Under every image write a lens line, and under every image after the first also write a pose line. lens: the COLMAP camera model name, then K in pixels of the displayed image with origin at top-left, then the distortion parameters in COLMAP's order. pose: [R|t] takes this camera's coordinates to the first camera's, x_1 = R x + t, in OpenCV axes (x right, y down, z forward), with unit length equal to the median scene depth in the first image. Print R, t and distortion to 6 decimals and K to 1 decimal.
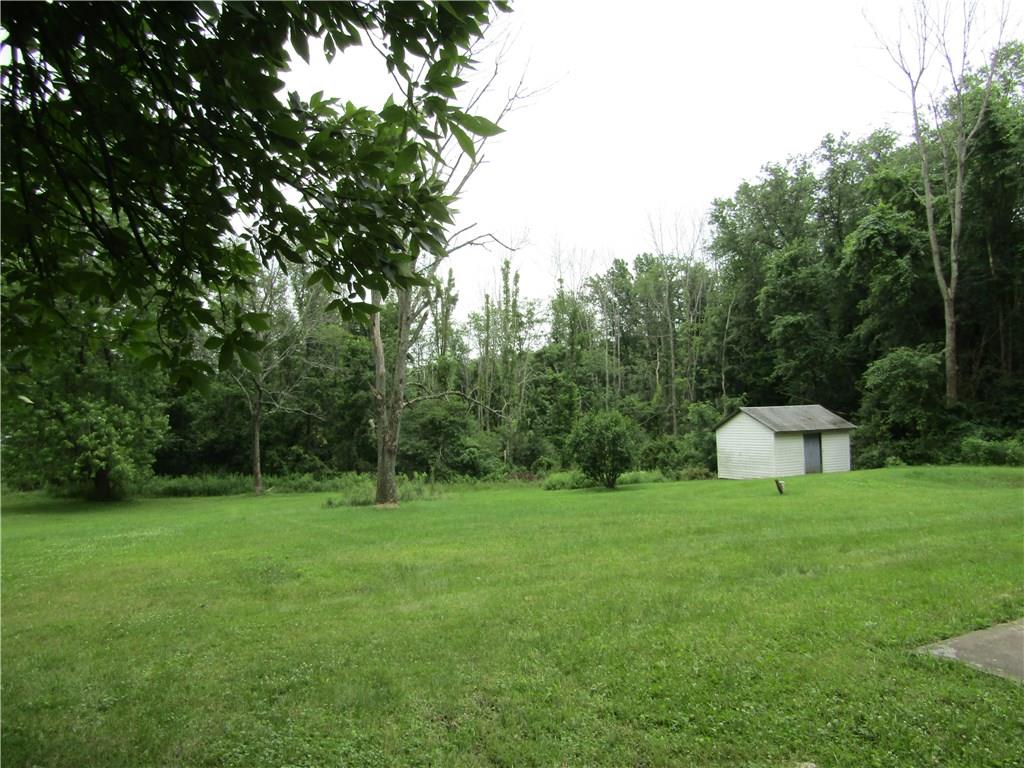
lens RADIAL K [[733.3, 0, 516.4], [0, 733.3, 389.7], [0, 0, 1]] dist [0.004007, -0.008487]
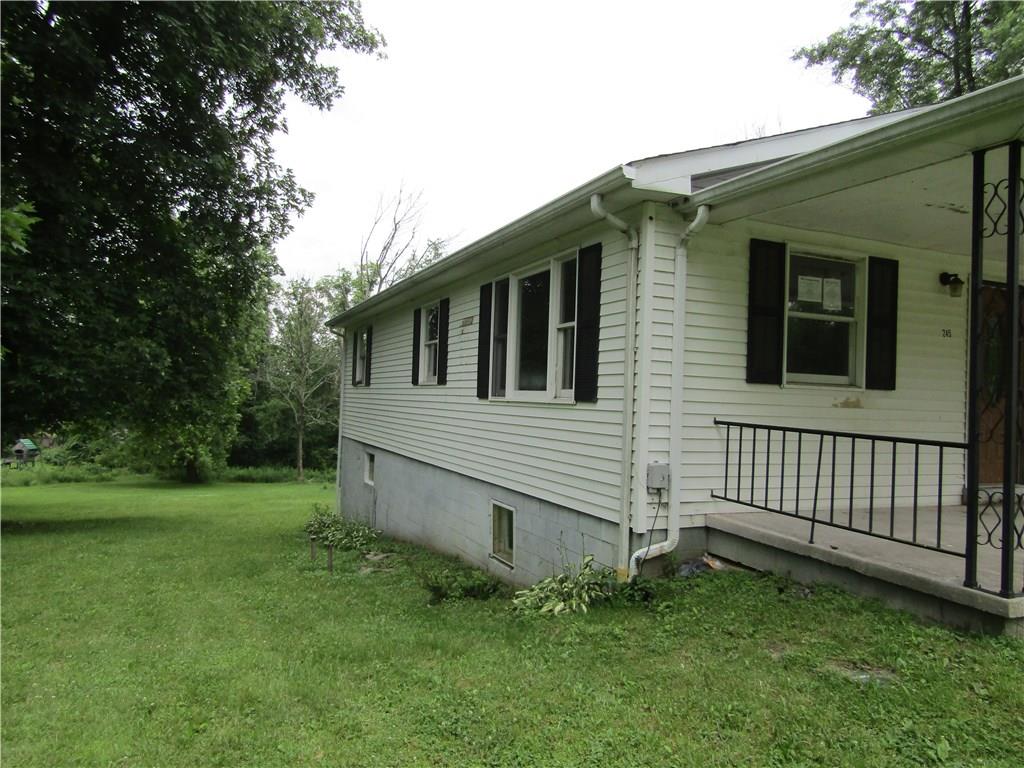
lens RADIAL K [[733.3, 0, 513.2], [0, 733.3, 386.7], [0, 0, 1]] dist [0.004007, -0.008487]
pose [[0.993111, 0.027010, -0.114023, 0.183354], [-0.027992, 0.999584, -0.007014, -0.035804], [0.113786, 0.010158, 0.993453, -0.297685]]
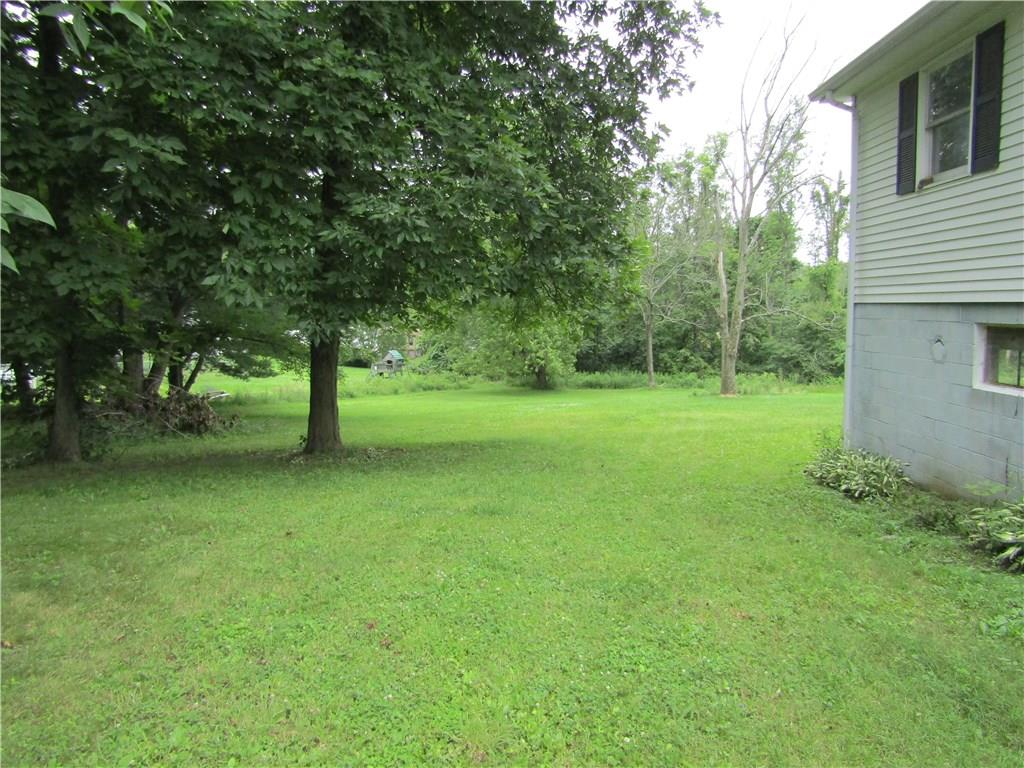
lens RADIAL K [[733.3, 0, 520.5], [0, 733.3, 387.3], [0, 0, 1]] dist [0.004007, -0.008487]
pose [[0.860357, 0.030962, -0.508751, 0.083391], [0.035778, 0.992022, 0.120879, -0.016195], [0.508435, -0.122201, 0.852385, -0.160839]]
